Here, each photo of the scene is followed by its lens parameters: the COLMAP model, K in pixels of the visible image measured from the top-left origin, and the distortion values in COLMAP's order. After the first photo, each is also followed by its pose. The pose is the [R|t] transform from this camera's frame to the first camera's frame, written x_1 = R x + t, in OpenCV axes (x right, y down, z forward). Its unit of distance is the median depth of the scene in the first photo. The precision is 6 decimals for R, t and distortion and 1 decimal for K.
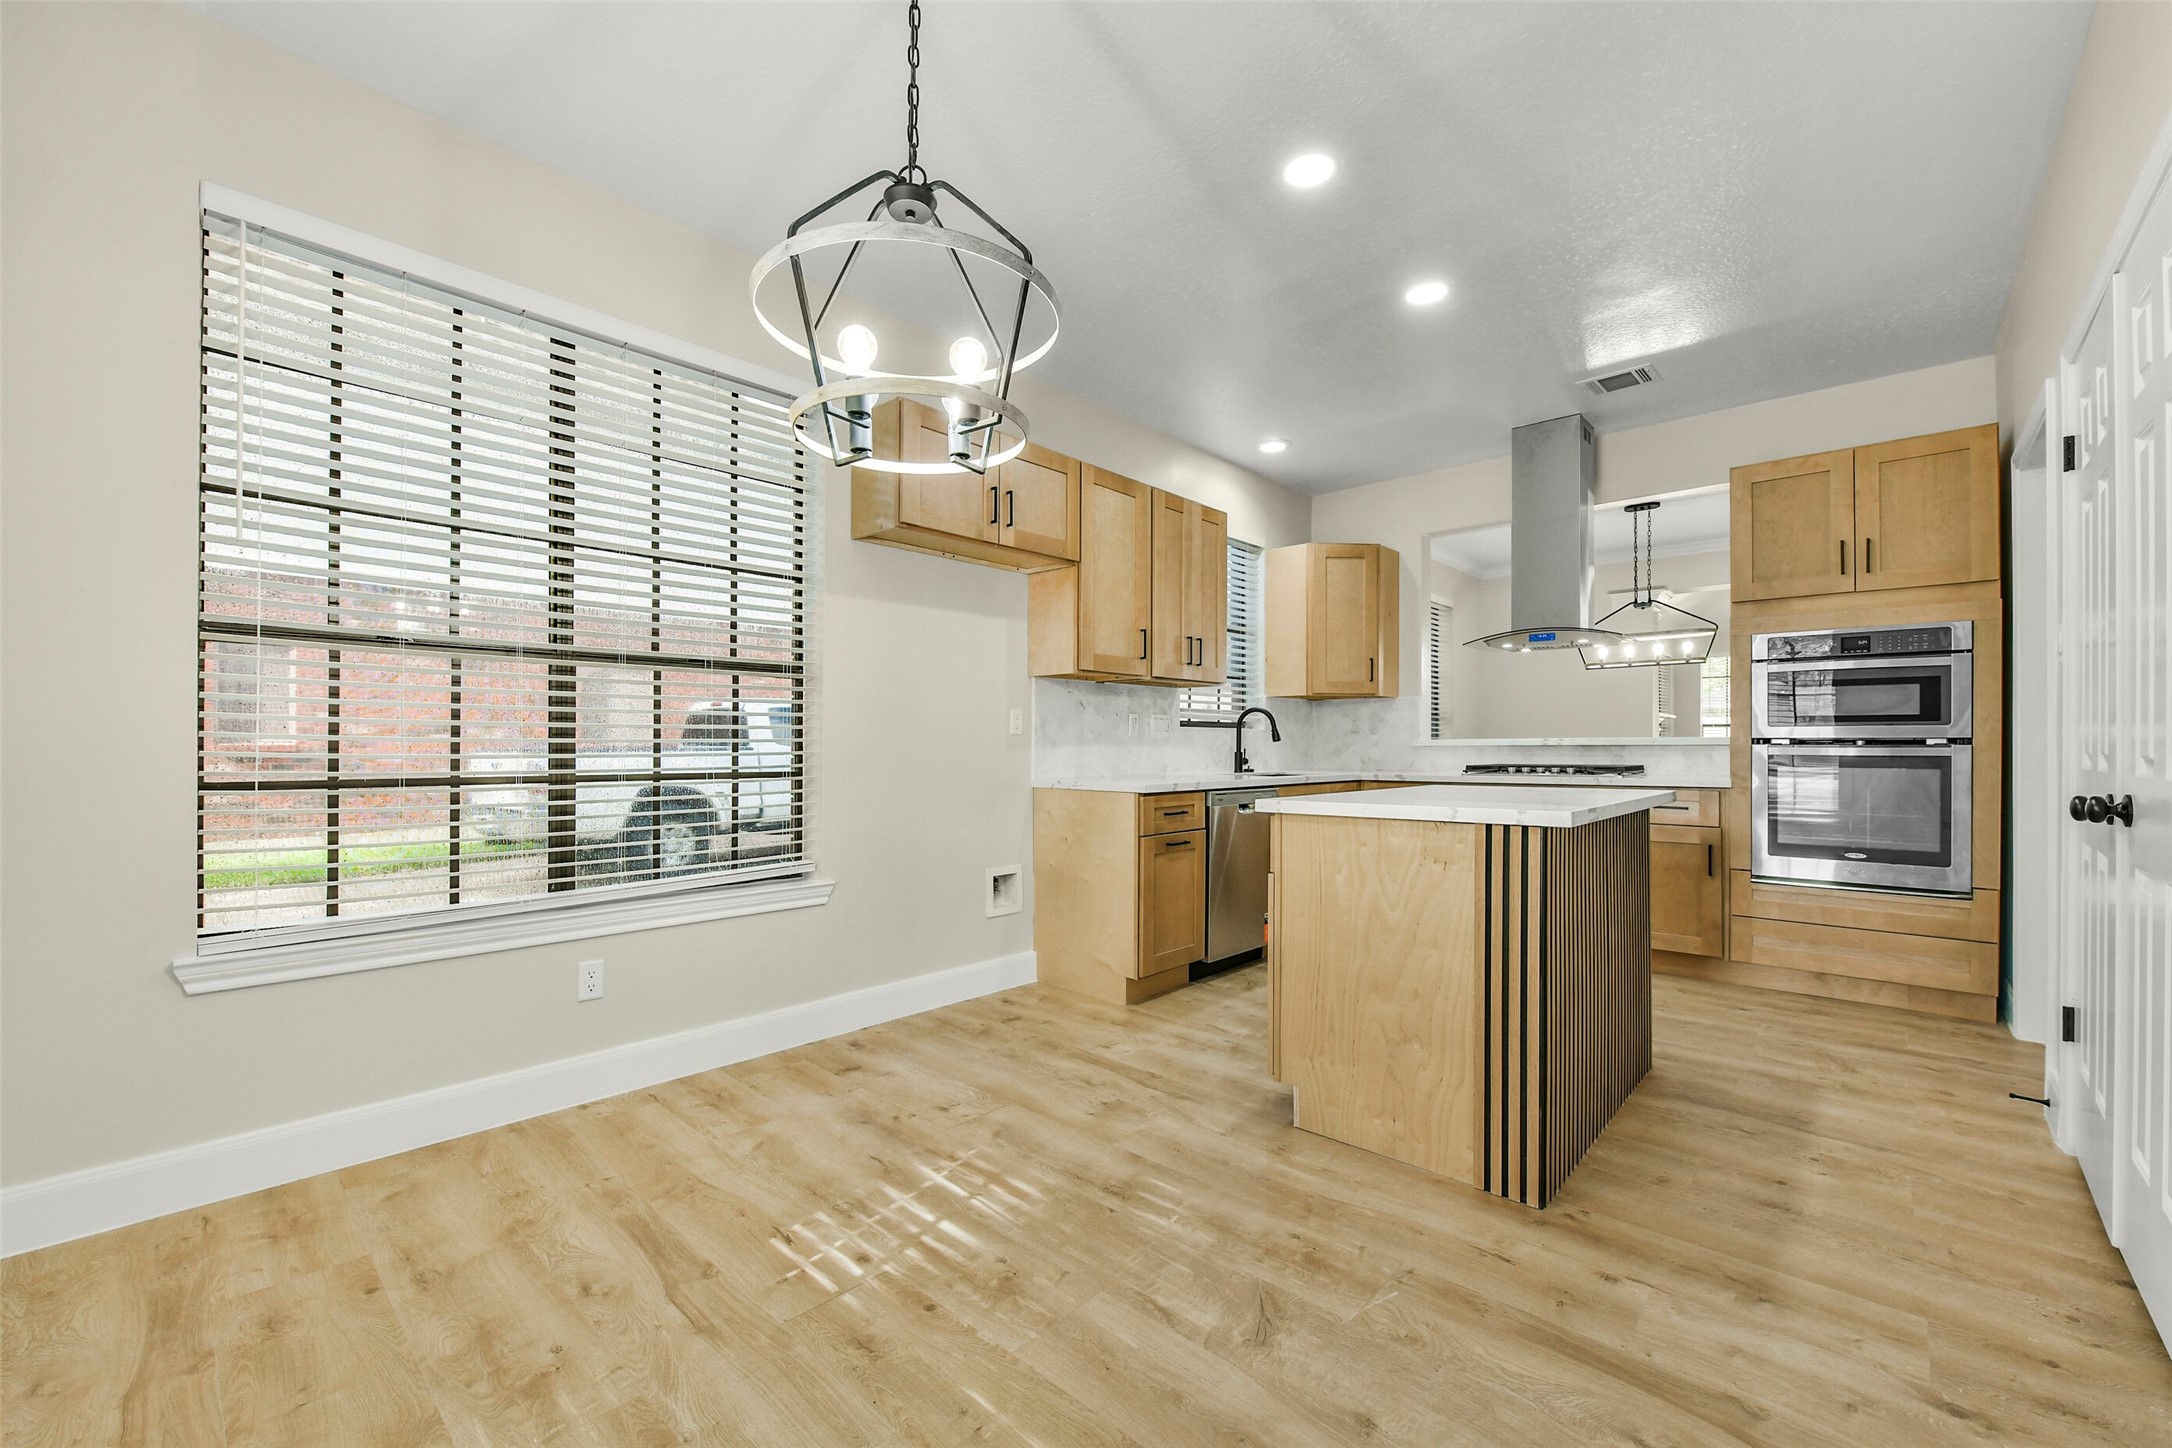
lens RADIAL K [[885.5, 0, 1095.3], [0, 885.5, 737.8], [0, 0, 1]] dist [-0.005268, 0.000921]
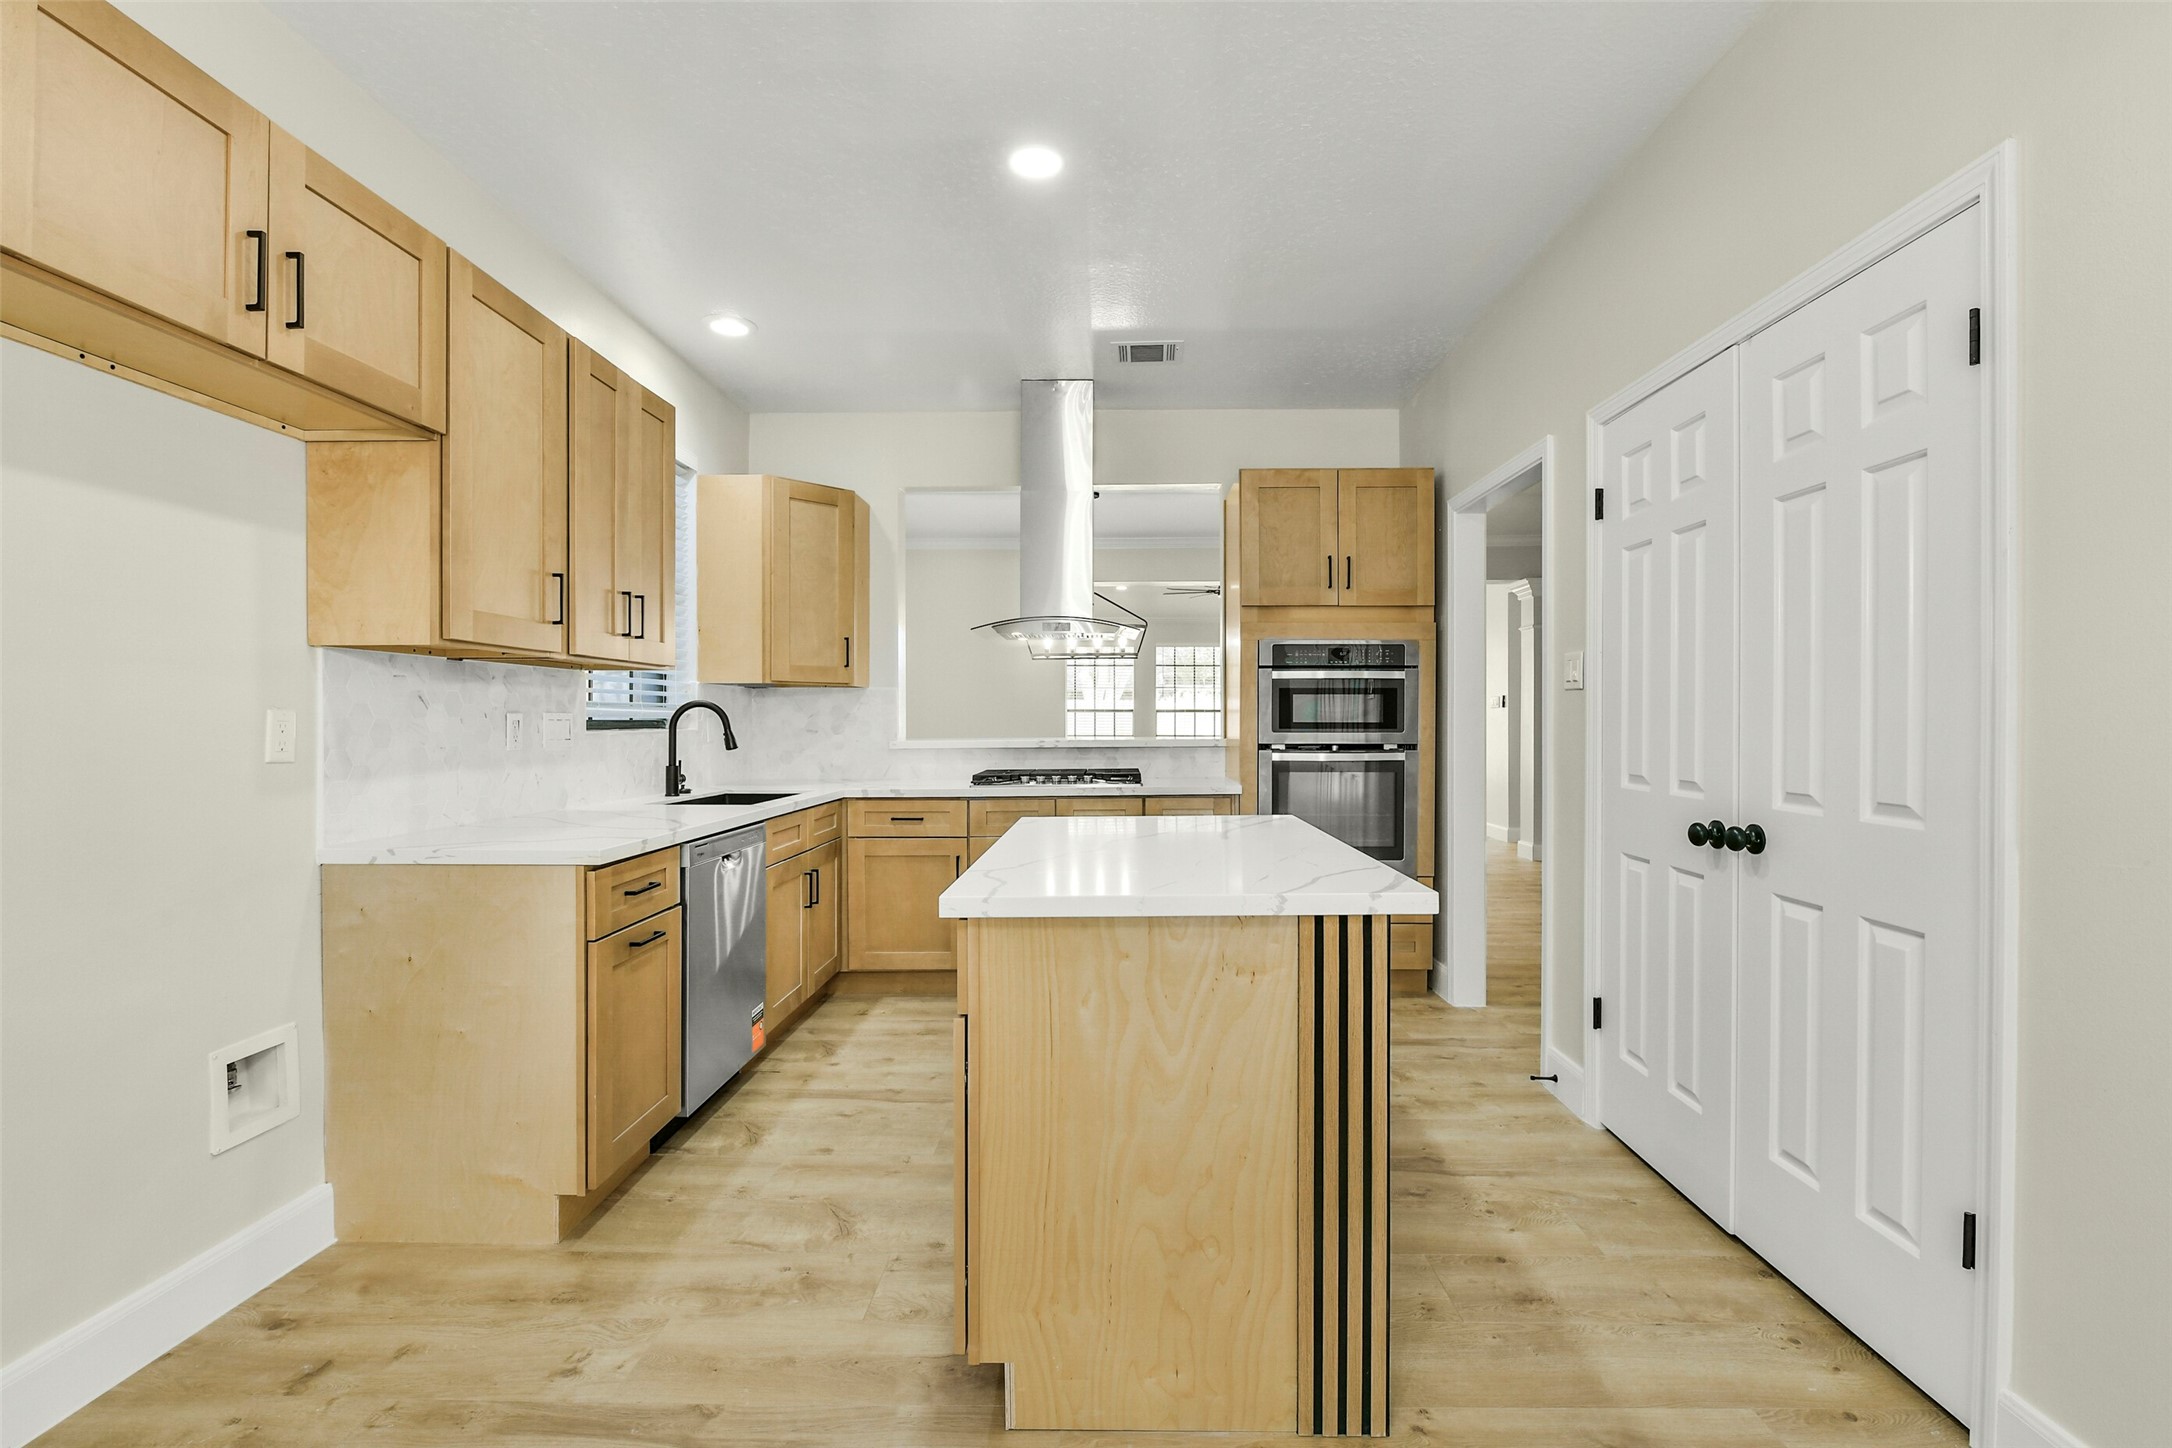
lens RADIAL K [[946.8, 0, 1092.1], [0, 946.8, 718.8], [0, 0, 1]] dist [-0.009161, -0.000075]
pose [[0.744755, -0.003296, 0.667330, -0.110669], [-0.003205, 0.999959, 0.008516, -0.036760], [-0.667330, -0.008481, 0.744714, 0.334581]]
